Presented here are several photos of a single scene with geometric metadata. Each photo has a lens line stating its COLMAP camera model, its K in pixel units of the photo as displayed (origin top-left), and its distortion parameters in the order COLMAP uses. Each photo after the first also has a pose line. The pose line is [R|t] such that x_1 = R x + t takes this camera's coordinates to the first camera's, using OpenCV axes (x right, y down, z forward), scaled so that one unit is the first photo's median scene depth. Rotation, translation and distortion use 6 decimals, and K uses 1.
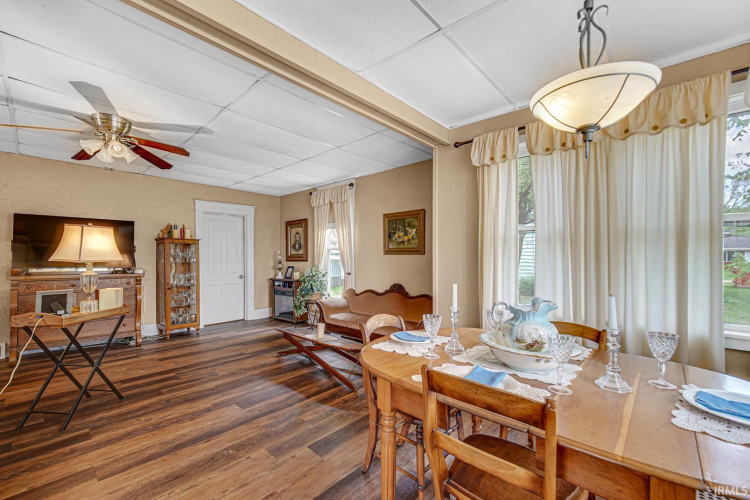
lens RADIAL K [[319.5, 0, 372.1], [0, 319.5, 256.4], [0, 0, 1]] dist [0.002712, 0.000066]
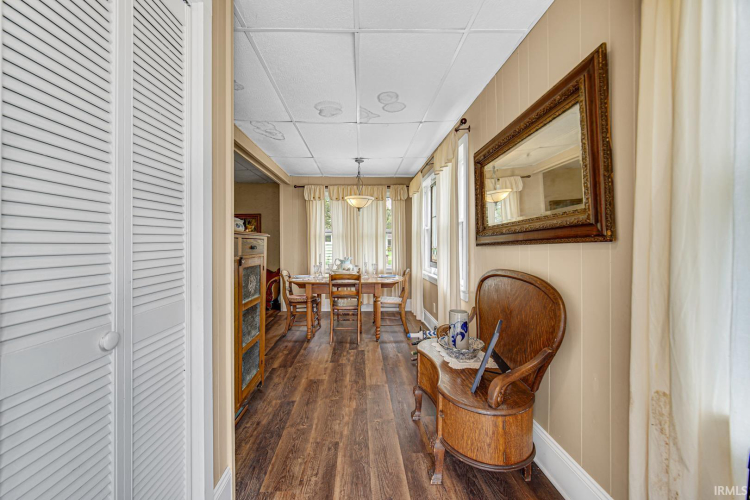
lens RADIAL K [[300.7, 0, 374.5], [0, 300.7, 246.3], [0, 0, 1]] dist [-0.000517, 0.000185]
pose [[0.714562, -0.003158, 0.699565, -0.749488], [-0.007283, 0.999902, 0.011953, -0.008128], [-0.699534, -0.013636, 0.714469, -0.729936]]
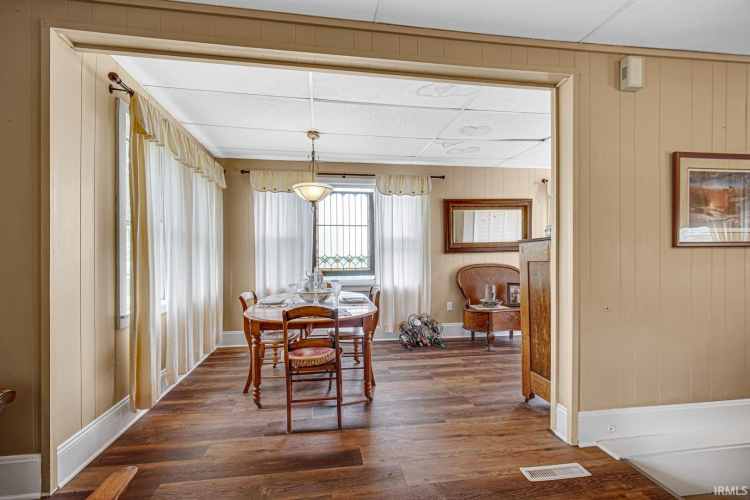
lens RADIAL K [[300.7, 0, 358.5], [0, 300.7, 255.2], [0, 0, 1]] dist [-0.000517, 0.000185]
pose [[-0.757992, -0.002834, 0.652258, -0.557721], [-0.002750, 0.999996, 0.001149, 0.010381], [-0.652258, -0.000923, -0.757996, 1.228977]]
